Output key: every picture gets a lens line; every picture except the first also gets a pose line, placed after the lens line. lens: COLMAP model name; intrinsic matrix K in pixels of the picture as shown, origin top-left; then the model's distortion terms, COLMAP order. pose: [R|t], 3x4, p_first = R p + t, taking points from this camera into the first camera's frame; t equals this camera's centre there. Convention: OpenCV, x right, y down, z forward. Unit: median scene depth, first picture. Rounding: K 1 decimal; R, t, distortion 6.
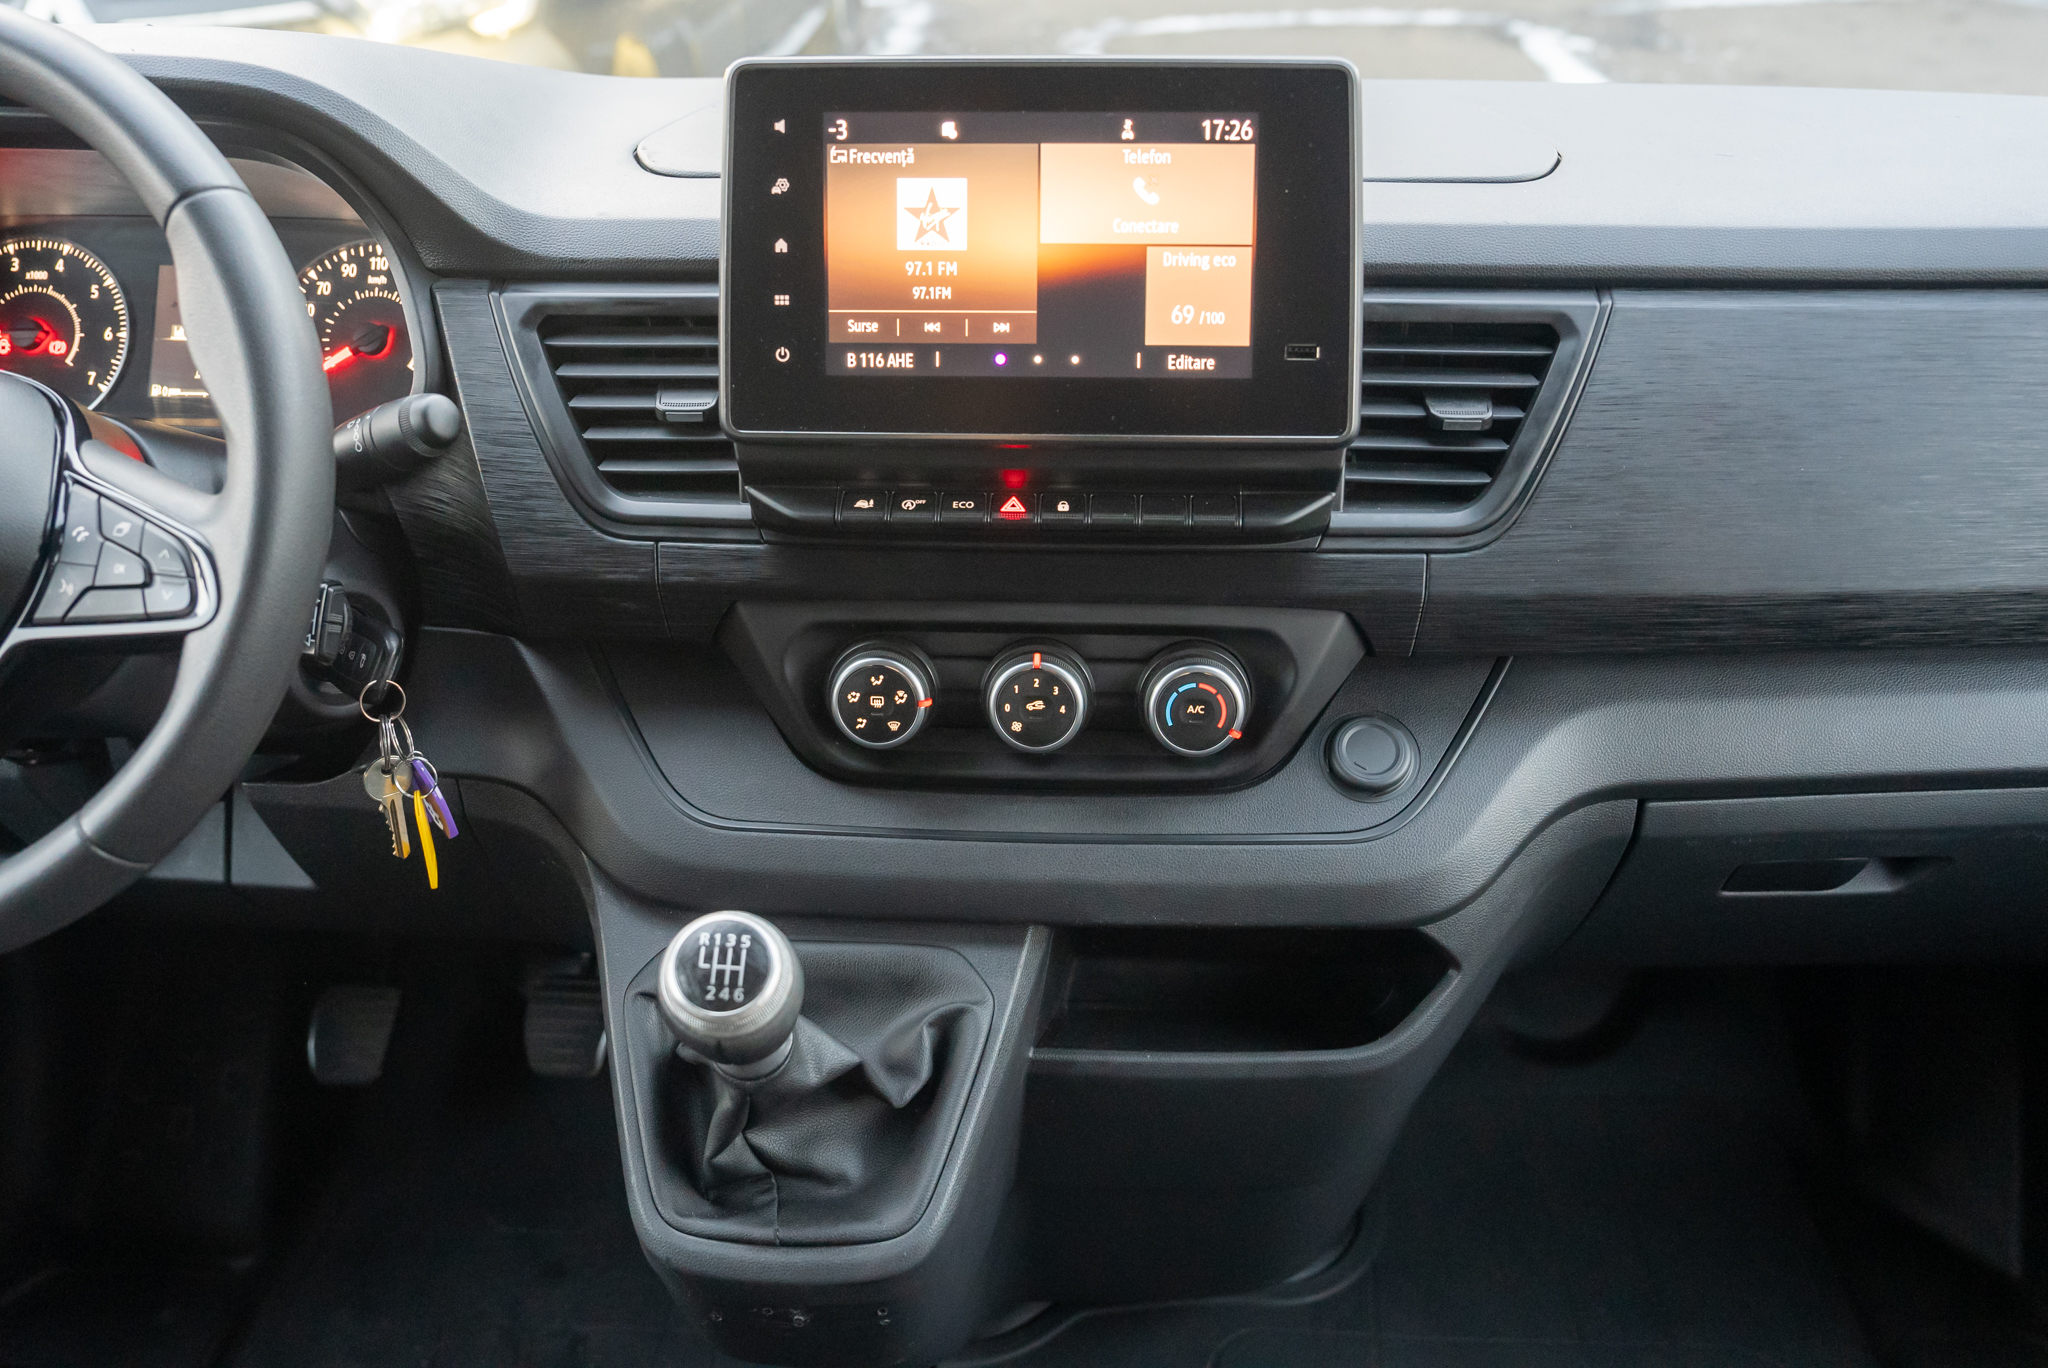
lens RADIAL K [[1653.1, 0, 1024.0], [0, 1653.1, 684.0], [0, 0, 1]] dist [-0.063170, 0.102482]
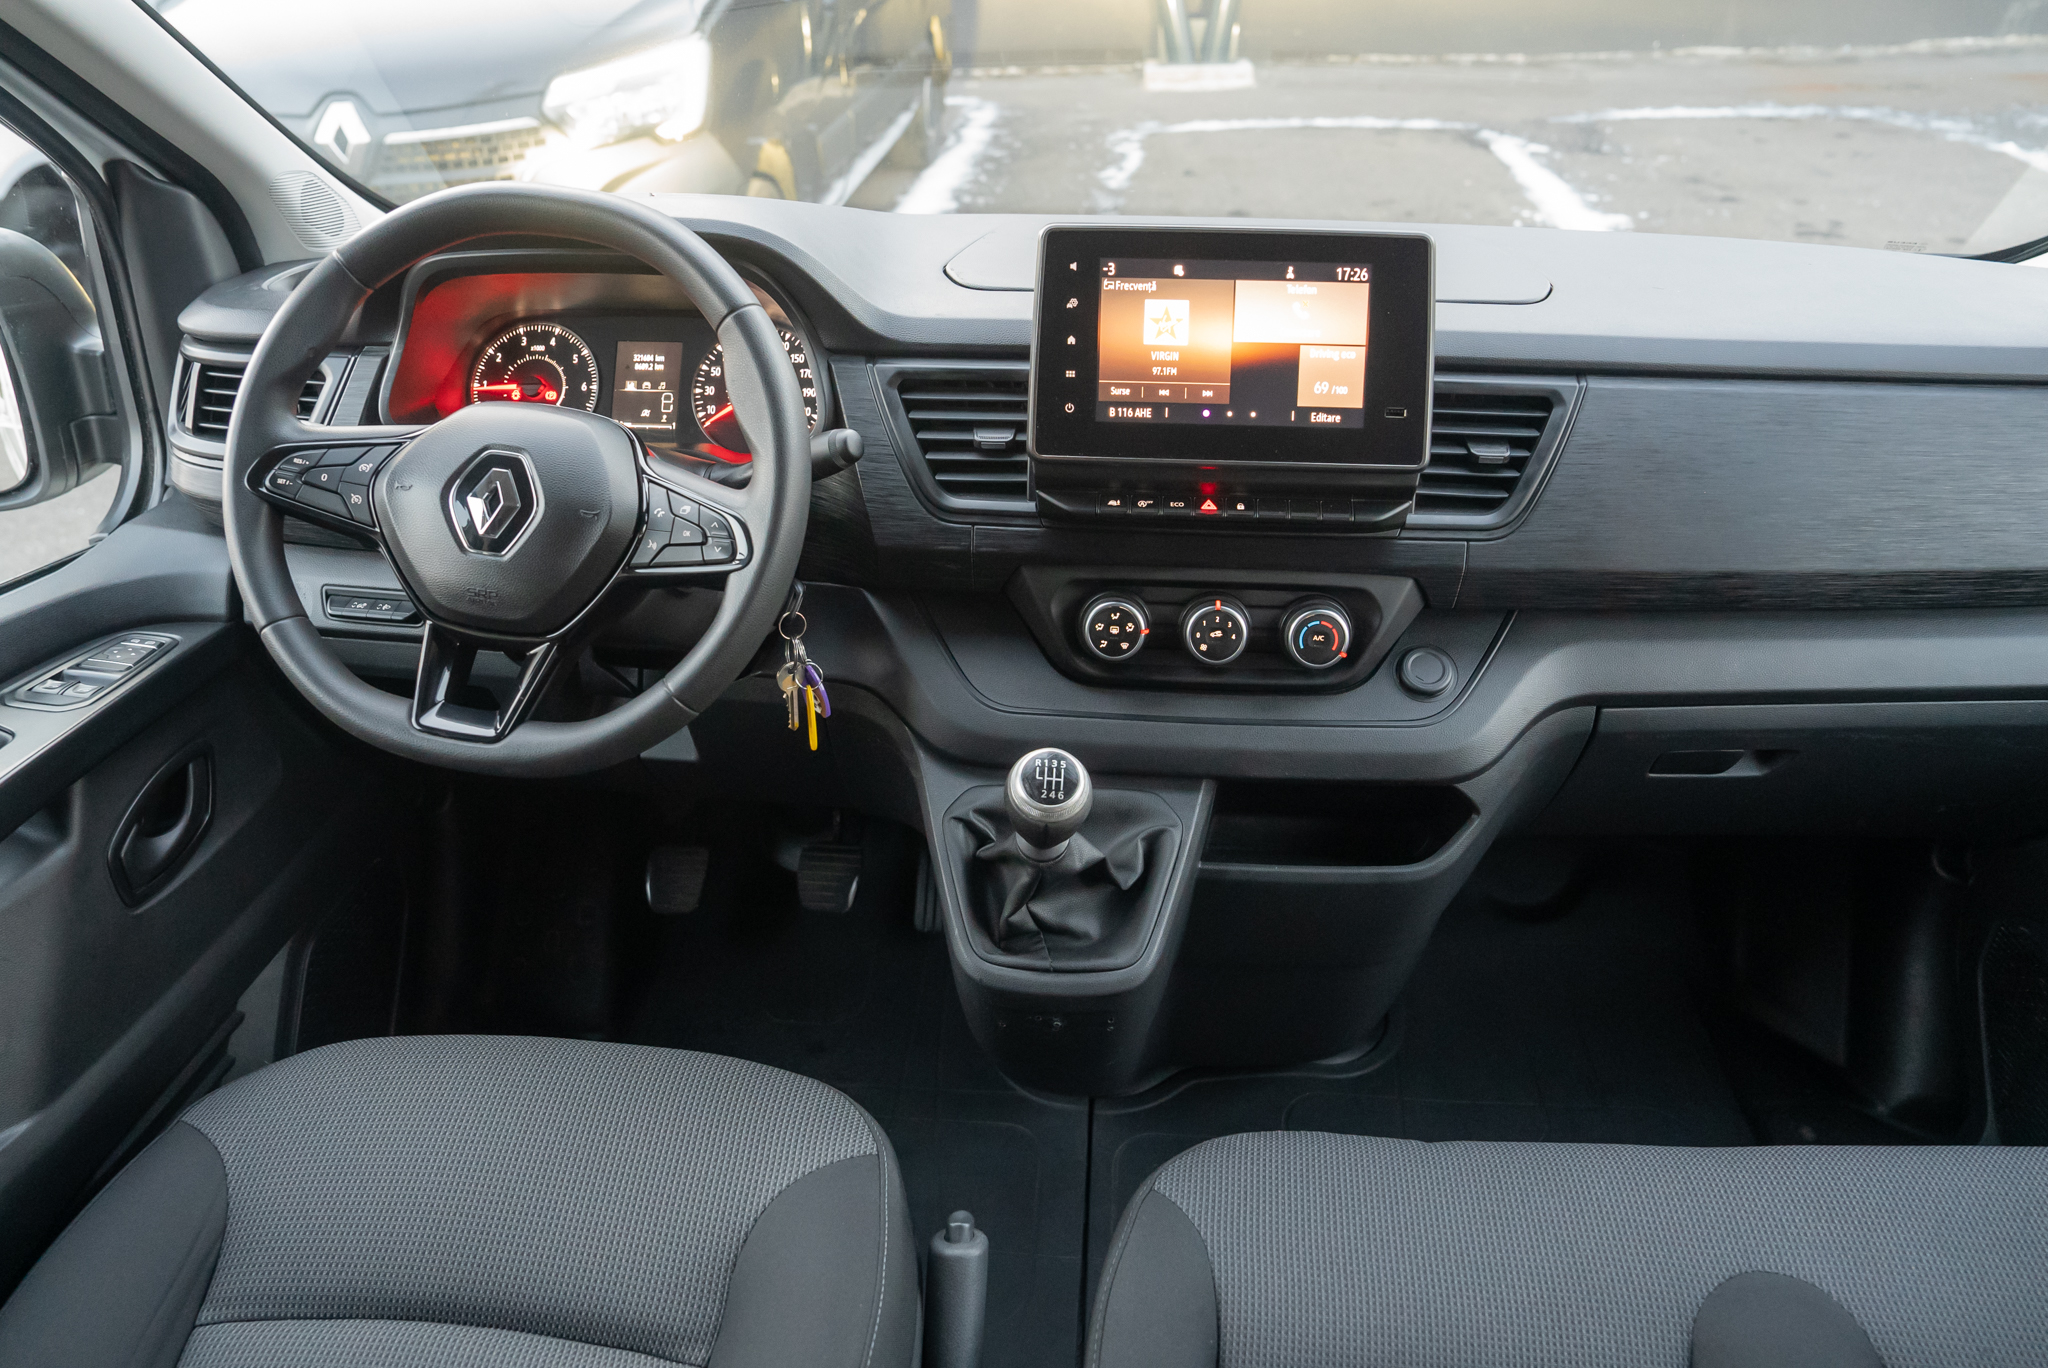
lens RADIAL K [[1432.6, 0, 1015.9], [0, 1432.6, 686.5], [0, 0, 1]] dist [-0.110239, 0.094862]
pose [[0.999676, 0.016812, -0.019092, -0.156100], [-0.016689, 0.999839, 0.006619, 0.056979], [0.019201, -0.006298, 0.999796, -0.355898]]
